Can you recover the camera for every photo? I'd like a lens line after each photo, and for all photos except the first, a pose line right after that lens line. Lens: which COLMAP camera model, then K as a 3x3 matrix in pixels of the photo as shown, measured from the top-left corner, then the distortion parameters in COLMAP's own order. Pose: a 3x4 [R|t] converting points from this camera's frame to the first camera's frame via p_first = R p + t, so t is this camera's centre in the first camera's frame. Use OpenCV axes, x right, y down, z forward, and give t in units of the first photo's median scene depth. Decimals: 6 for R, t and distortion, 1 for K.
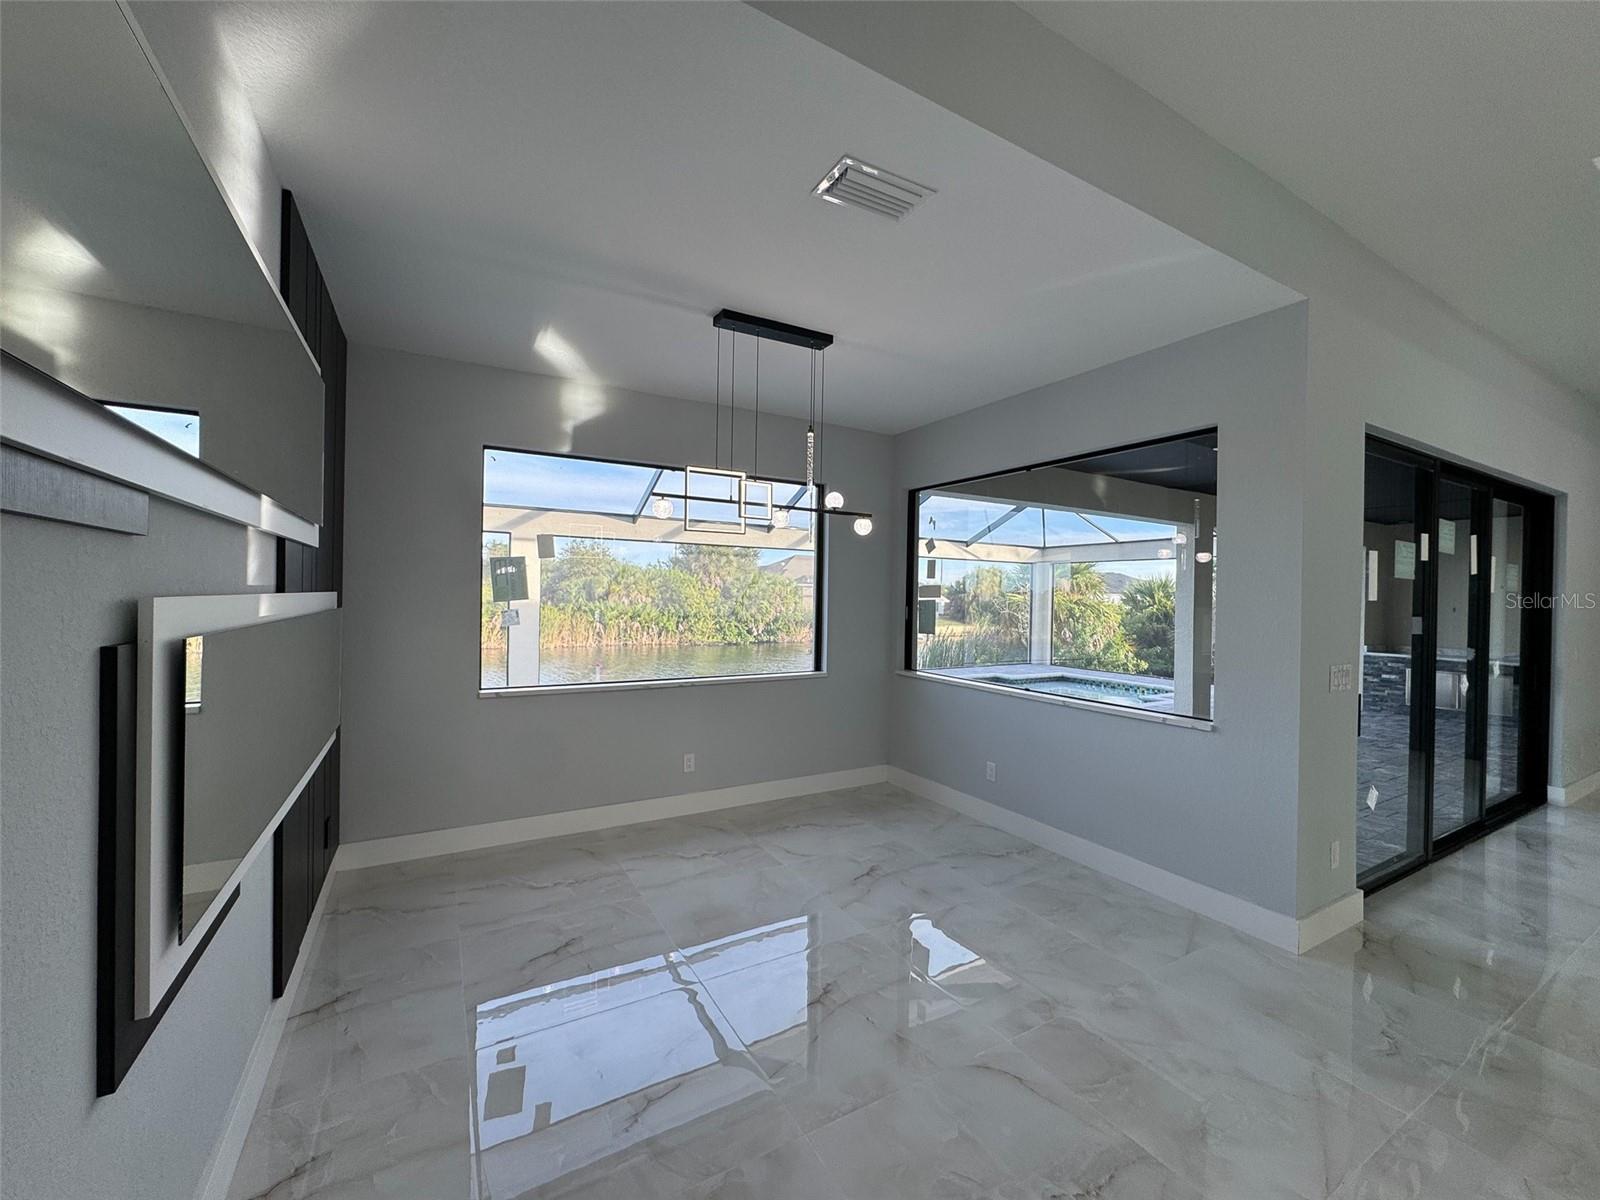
lens RADIAL K [[638.4, 0, 798.8], [0, 638.4, 598.3], [0, 0, 1]] dist [-0.001351, 0.000030]
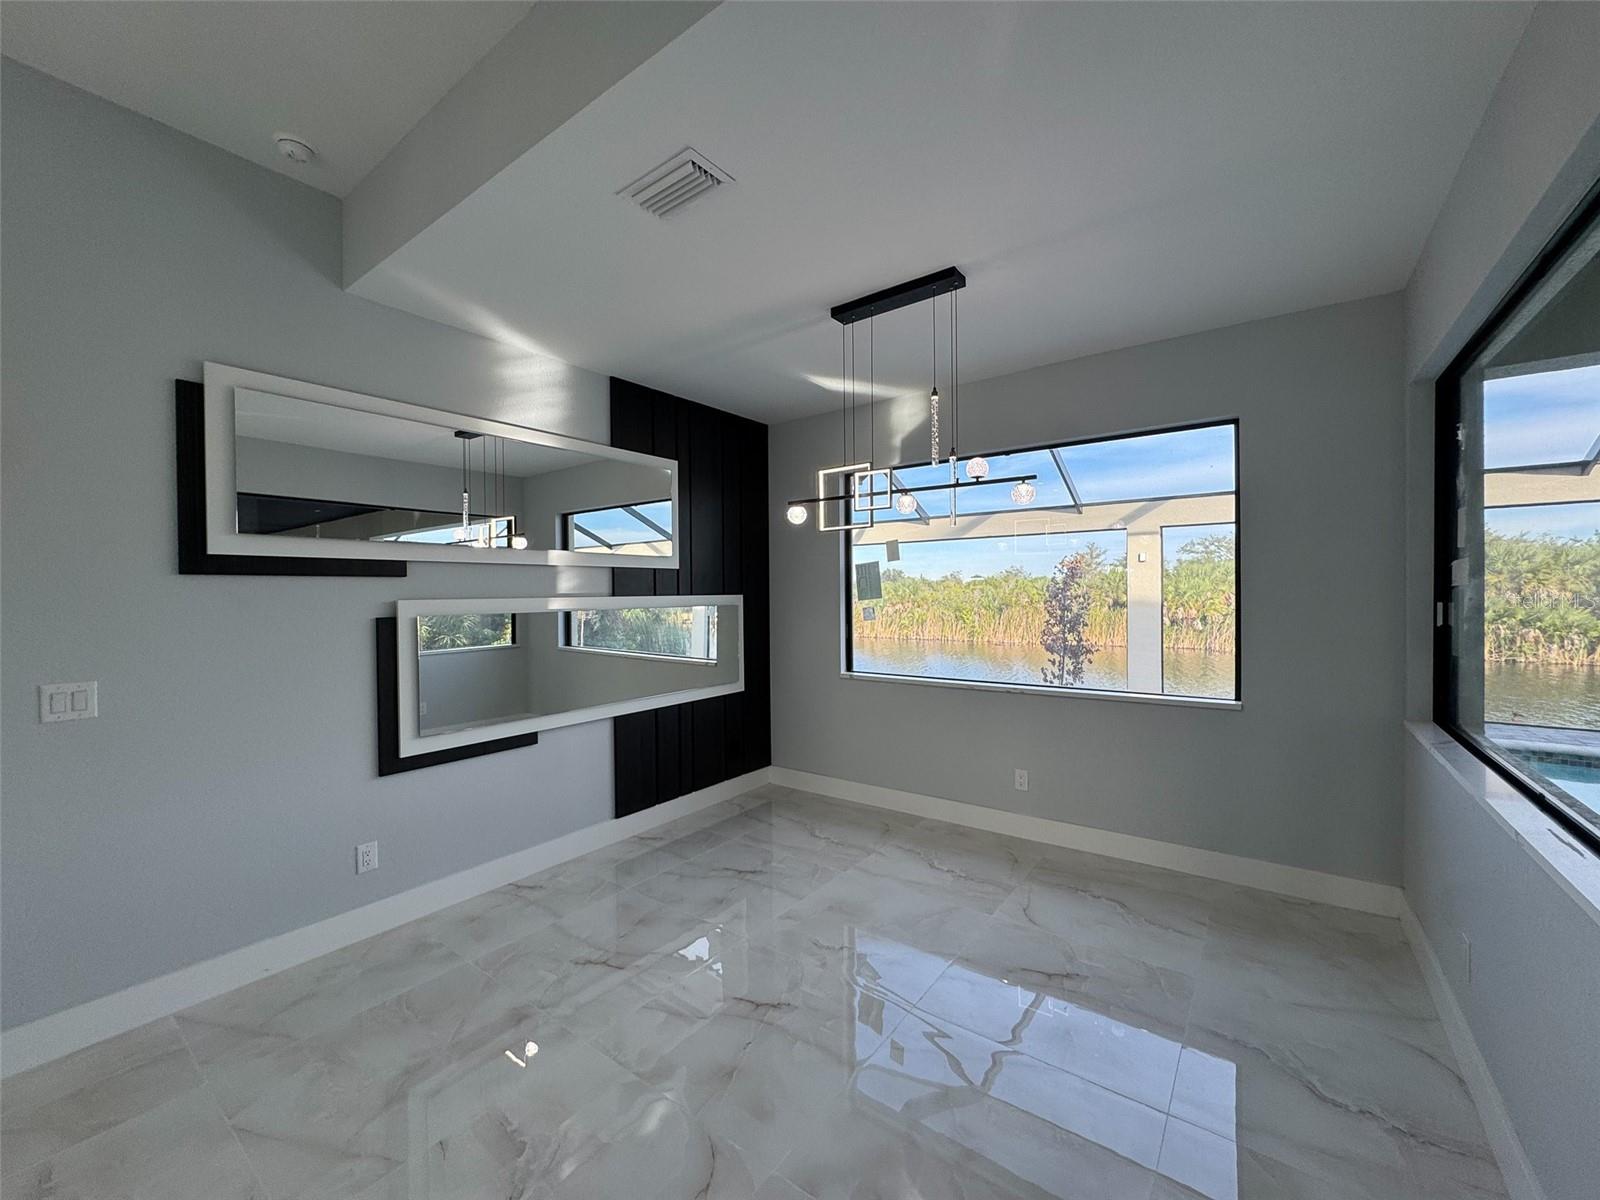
lens RADIAL K [[638.4, 0, 798.8], [0, 638.4, 598.3], [0, 0, 1]] dist [-0.001351, 0.000030]
pose [[0.401787, -0.012428, -0.915649, 0.567285], [0.012971, 0.999885, -0.007879, 0.008793], [0.915641, -0.008711, 0.401902, 0.394671]]
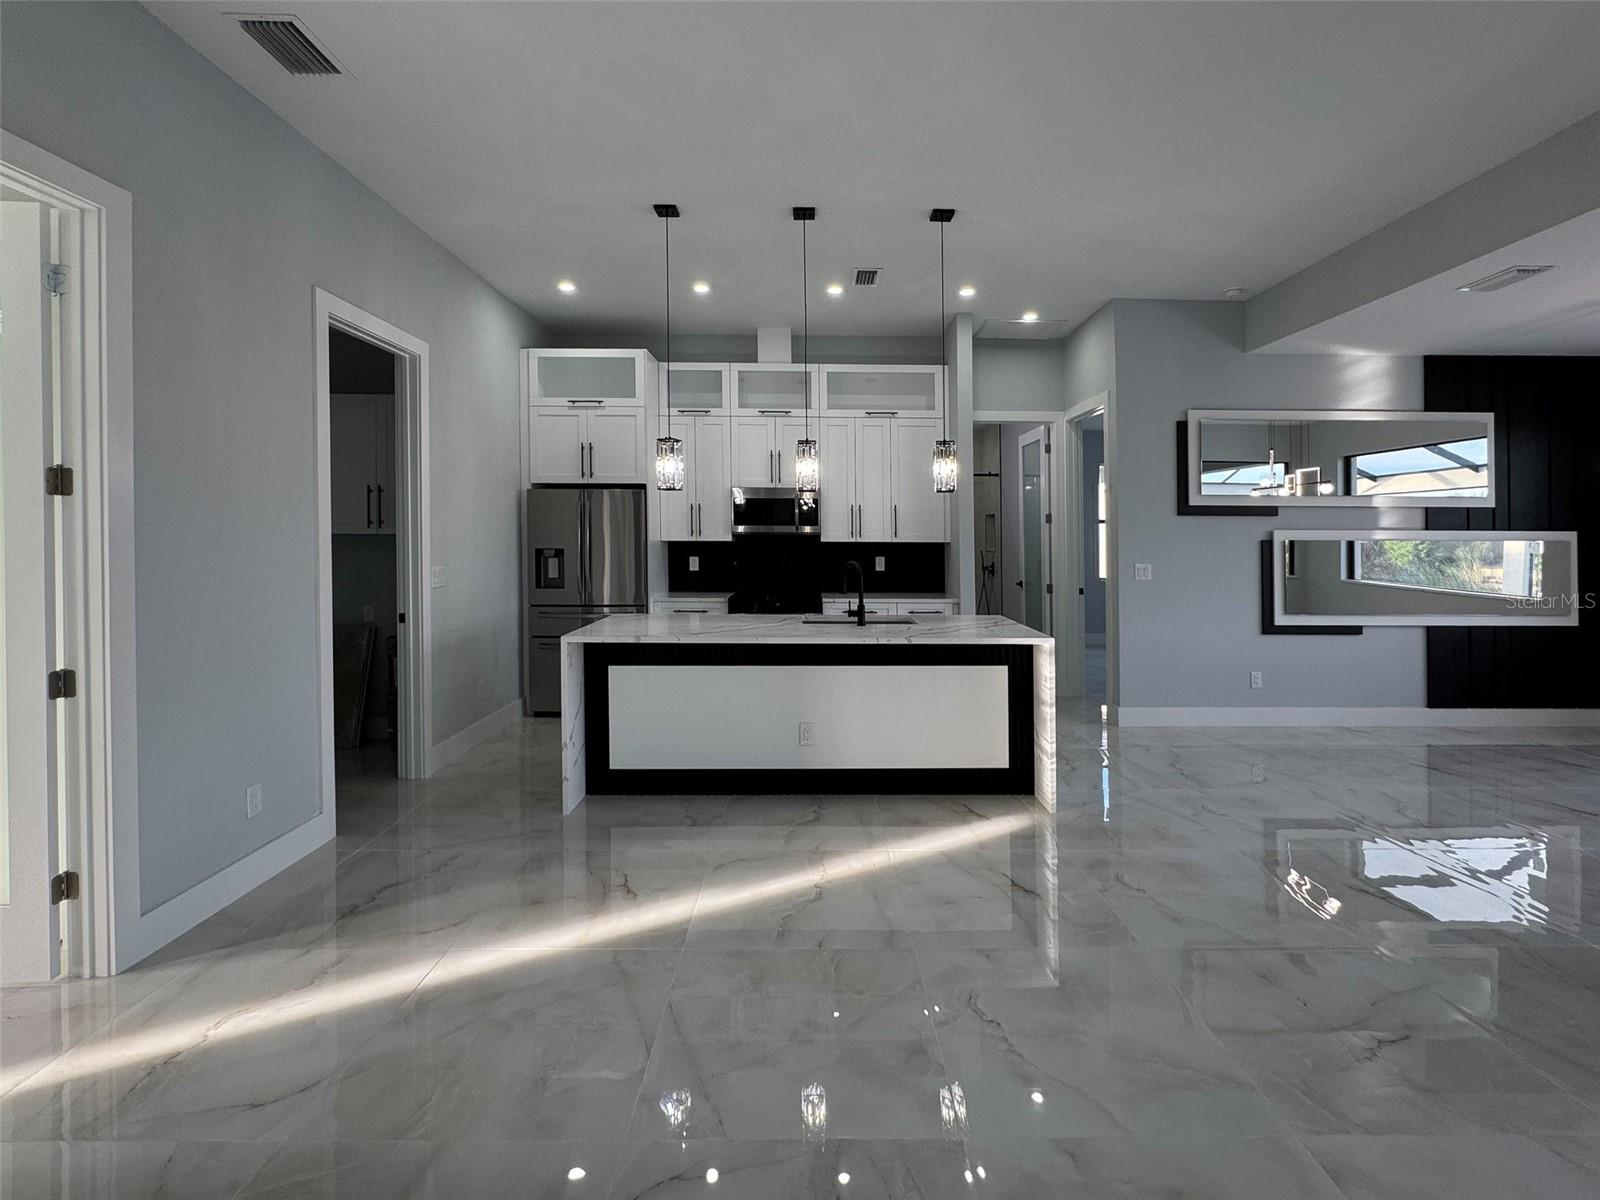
lens RADIAL K [[739.5, 0, 816.2], [0, 739.5, 523.2], [0, 0, 1]] dist [-0.003672, -0.000243]
pose [[-0.478517, -0.033489, -0.877440, 1.355880], [-0.017945, 0.999437, -0.028359, 0.041596], [0.877895, 0.002175, -0.478848, 0.178564]]
